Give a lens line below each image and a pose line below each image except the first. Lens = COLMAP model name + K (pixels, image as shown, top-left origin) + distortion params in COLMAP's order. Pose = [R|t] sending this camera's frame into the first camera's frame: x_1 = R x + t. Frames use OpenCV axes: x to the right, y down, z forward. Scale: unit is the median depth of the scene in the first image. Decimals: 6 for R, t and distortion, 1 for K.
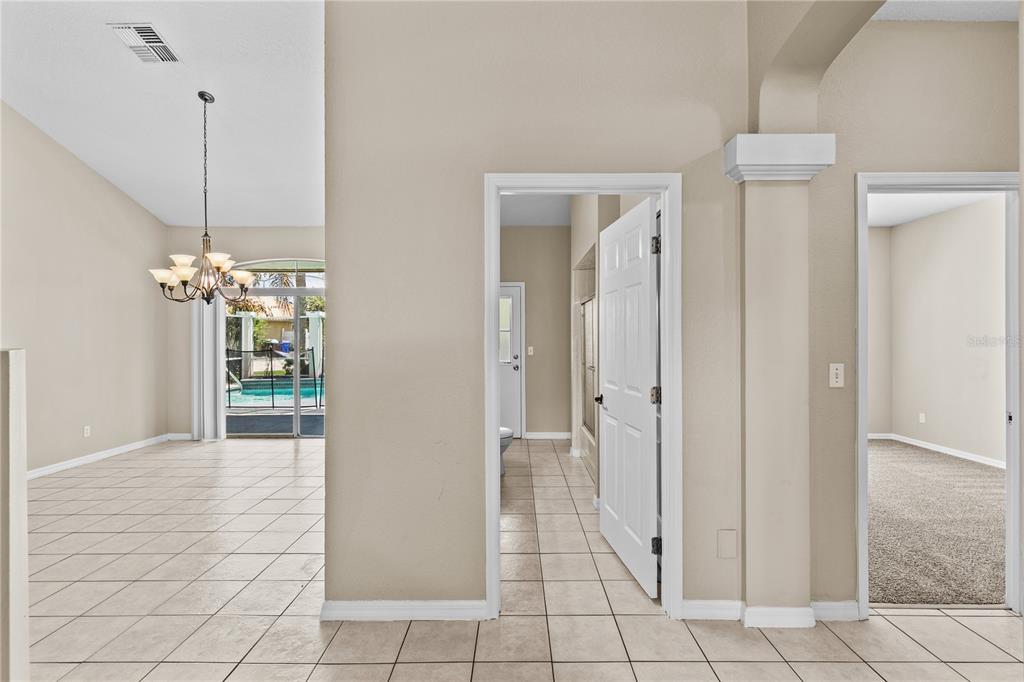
lens RADIAL K [[463.8, 0, 511.0], [0, 463.8, 338.3], [0, 0, 1]] dist [0.010392, -0.000052]
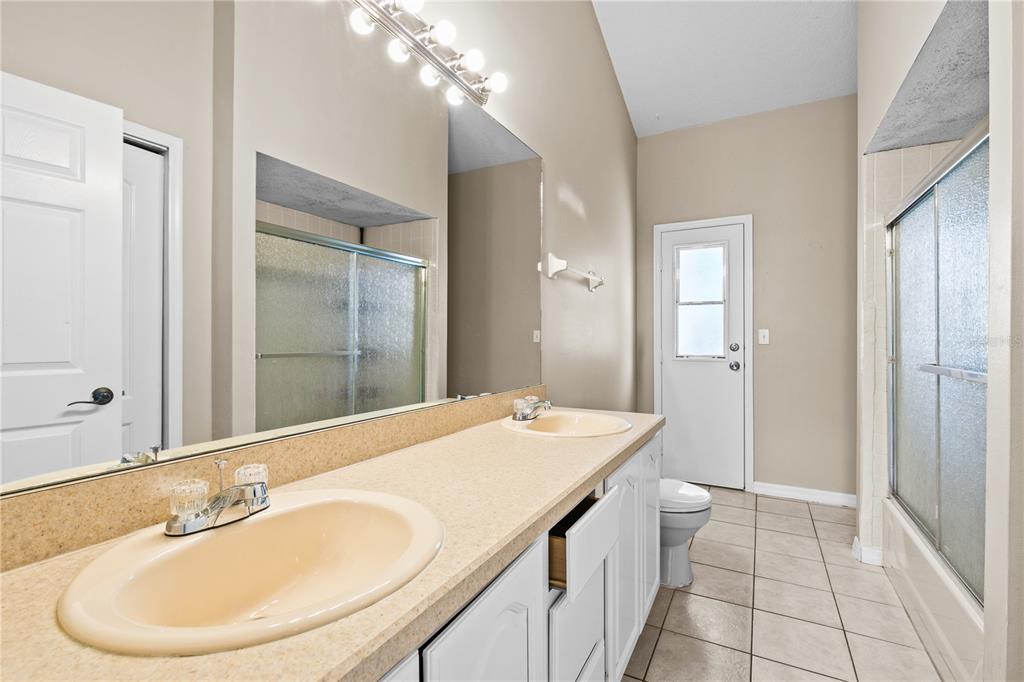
lens RADIAL K [[463.8, 0, 501.0], [0, 463.8, 337.0], [0, 0, 1]] dist [0.010392, -0.000052]
pose [[0.871436, 0.003472, -0.490496, 0.042042], [-0.003101, 0.999994, 0.001568, 0.028251], [0.490499, 0.000155, 0.871442, 0.367673]]
